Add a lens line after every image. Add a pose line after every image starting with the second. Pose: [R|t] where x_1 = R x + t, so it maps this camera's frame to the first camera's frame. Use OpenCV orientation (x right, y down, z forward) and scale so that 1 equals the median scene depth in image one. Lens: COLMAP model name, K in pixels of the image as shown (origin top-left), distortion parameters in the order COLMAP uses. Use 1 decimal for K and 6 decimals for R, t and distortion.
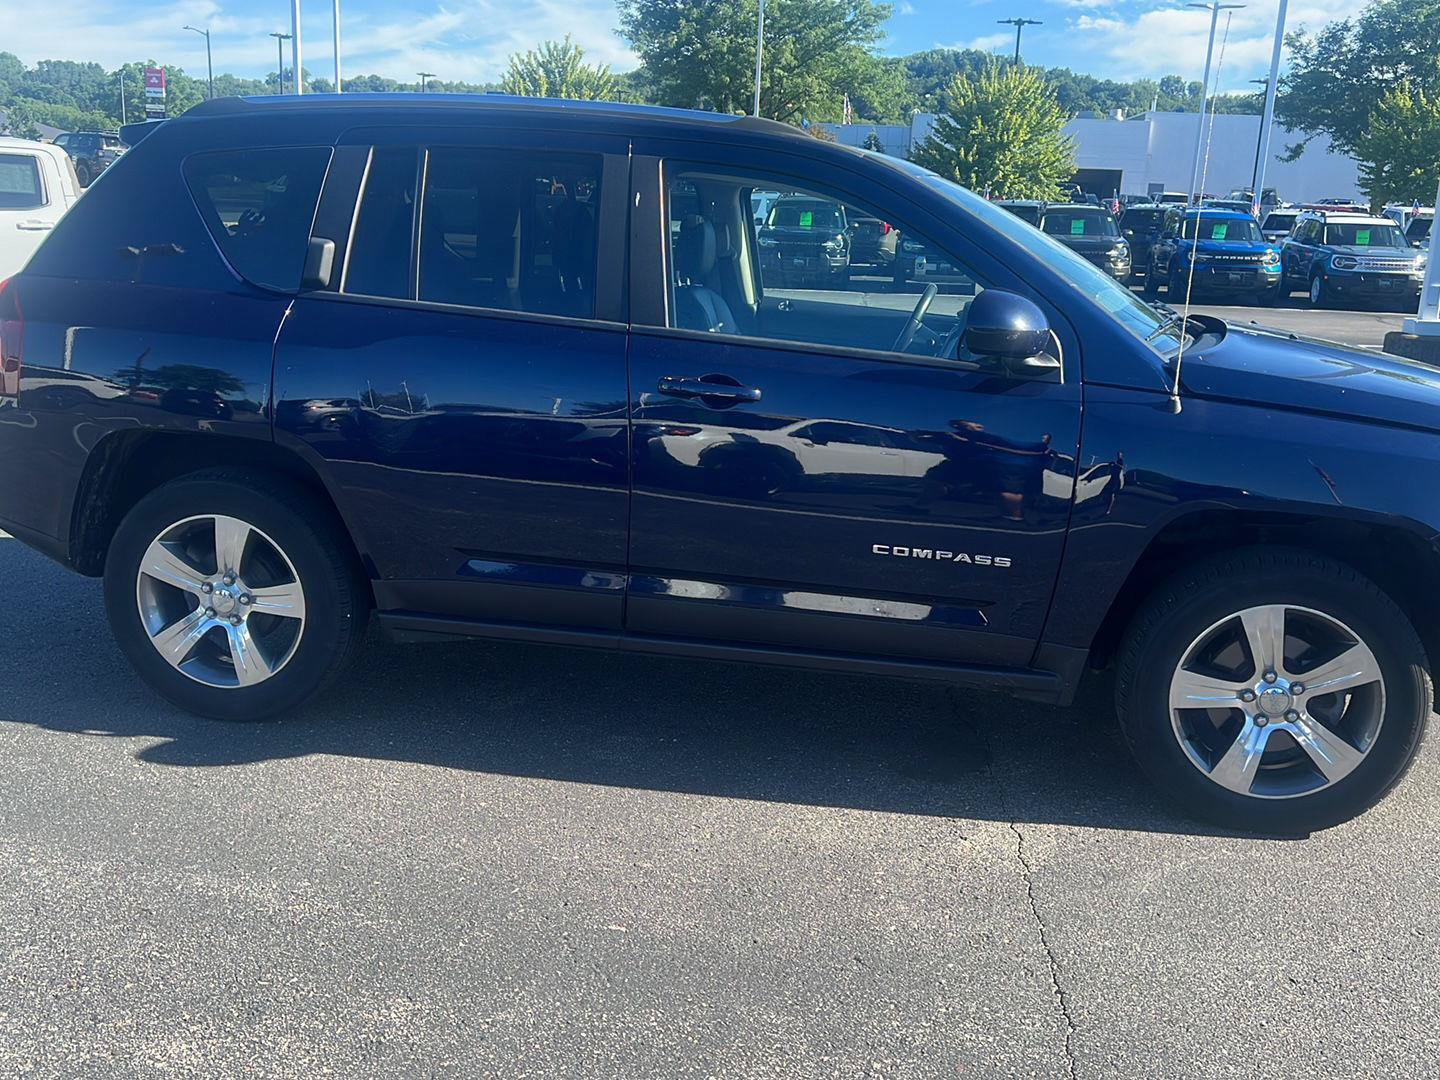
lens RADIAL K [[1394.1, 0, 720.0], [0, 1394.1, 540.0], [0, 0, 1]] dist [0.069397, -0.070579]
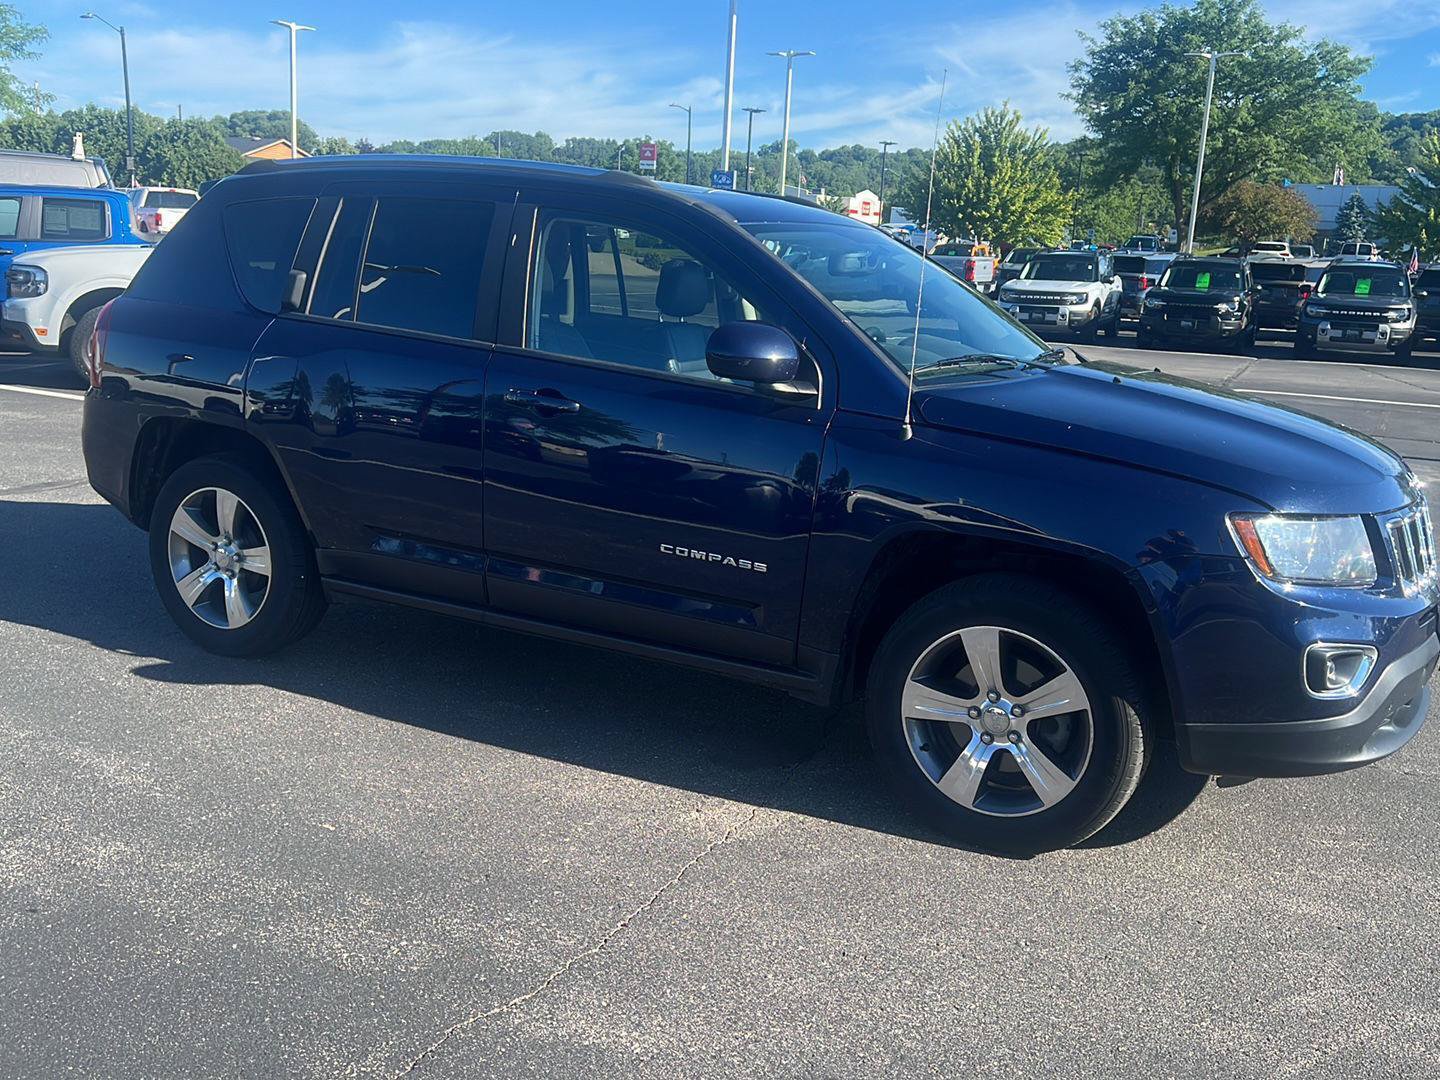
lens RADIAL K [[1382.4, 0, 720.0], [0, 1382.4, 540.0], [0, 0, 1]] dist [0.075015, -0.100818]
pose [[0.947882, 0.073092, -0.310124, 0.468667], [-0.085722, 0.995946, -0.027276, 0.024705], [0.306873, 0.052439, 0.950305, -0.046339]]
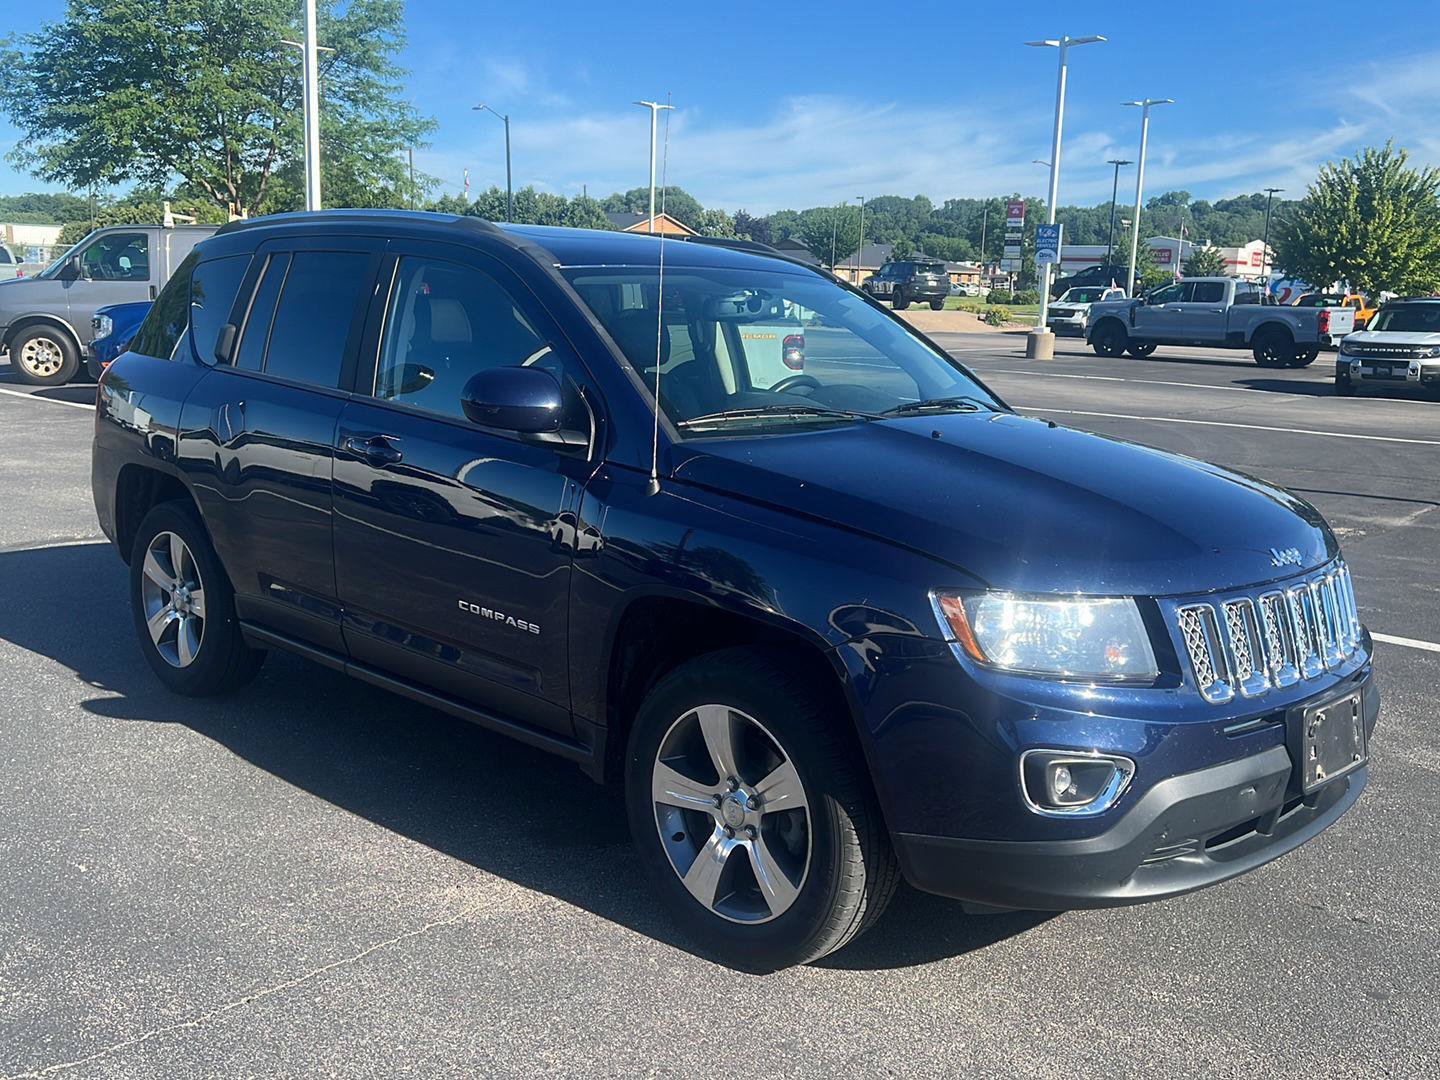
lens RADIAL K [[1382.4, 0, 720.0], [0, 1382.4, 540.0], [0, 0, 1]] dist [0.075015, -0.100818]
pose [[0.831157, 0.084511, -0.549579, 0.804589], [-0.127788, 0.990959, -0.040878, -0.023074], [0.541155, 0.104205, 0.834441, 0.195404]]
